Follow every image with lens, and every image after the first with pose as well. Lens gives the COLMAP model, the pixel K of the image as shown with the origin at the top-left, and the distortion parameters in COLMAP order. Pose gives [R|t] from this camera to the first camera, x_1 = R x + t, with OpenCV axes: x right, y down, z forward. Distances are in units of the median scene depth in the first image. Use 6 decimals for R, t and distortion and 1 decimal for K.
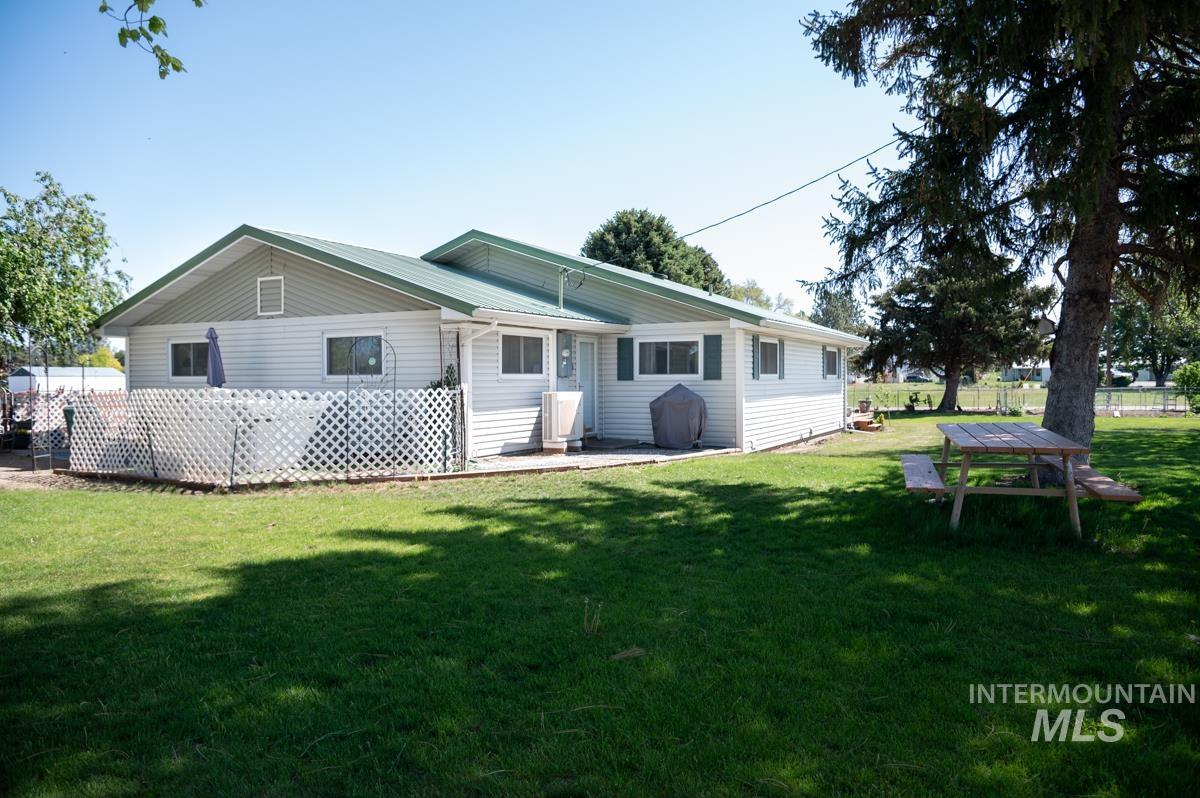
lens RADIAL K [[810.9, 0, 600.0], [0, 810.9, 399.0], [0, 0, 1]] dist [-0.040268, -0.000887]
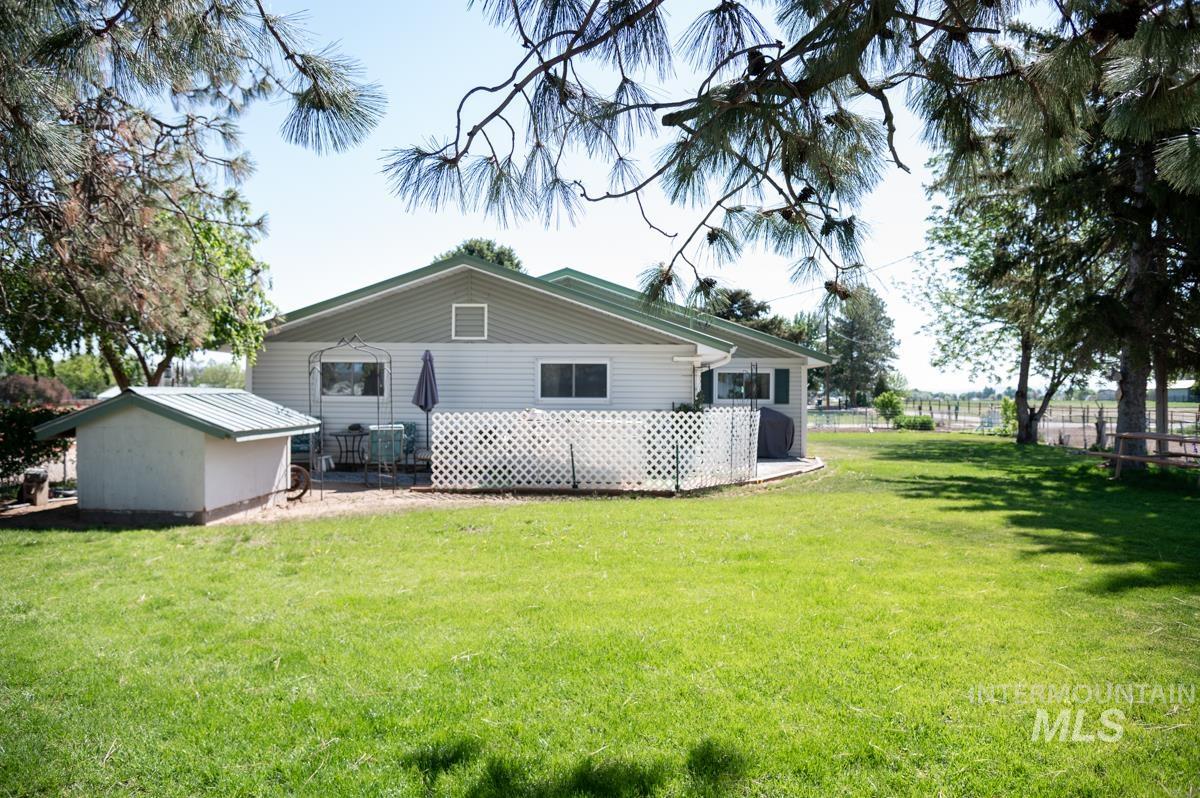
lens RADIAL K [[810.9, 0, 600.0], [0, 810.9, 399.0], [0, 0, 1]] dist [-0.040268, -0.000887]
pose [[0.902399, 0.010256, 0.430779, -0.670194], [0.000448, 0.999694, -0.024739, -0.000013], [-0.430901, 0.022517, 0.902118, -0.030642]]
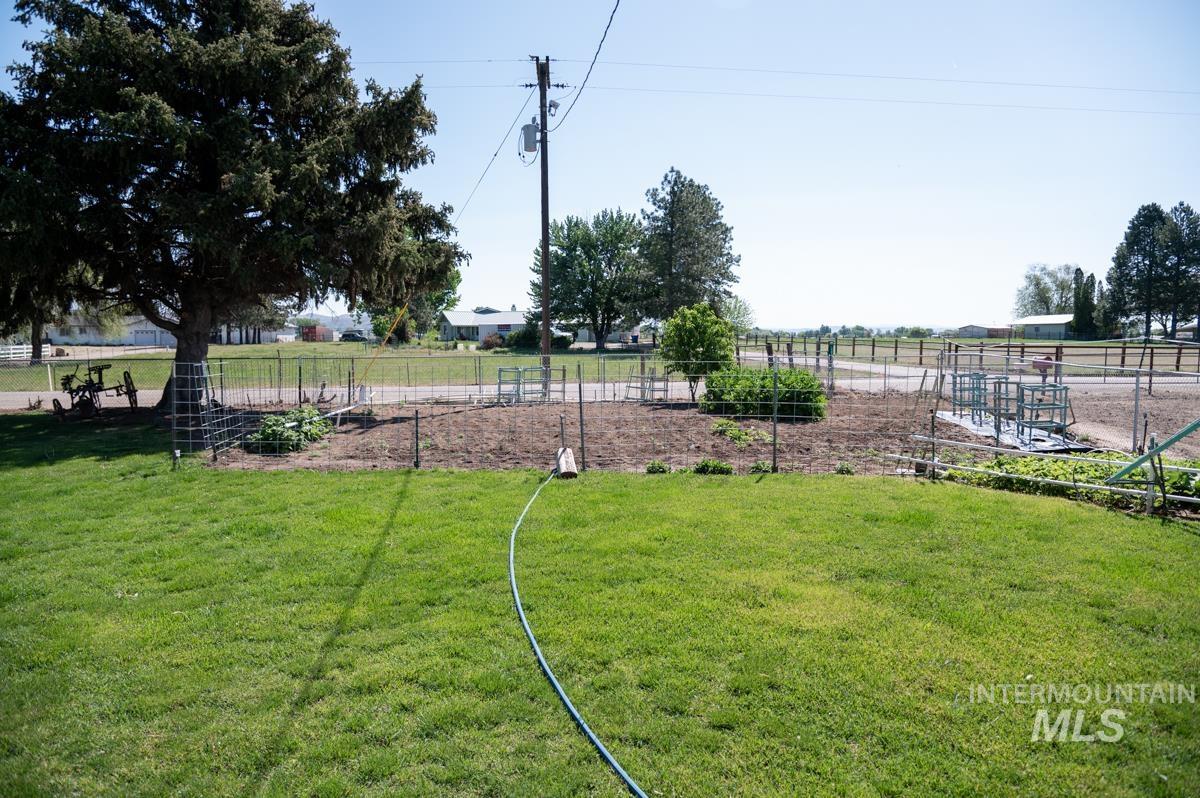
lens RADIAL K [[810.4, 0, 600.0], [0, 810.4, 399.0], [0, 0, 1]] dist [0.000184, -0.000159]
pose [[0.808380, -0.032970, 0.587736, 0.997328], [0.003476, 0.998680, 0.051242, -0.031268], [-0.588650, -0.039380, 0.807428, 1.551915]]
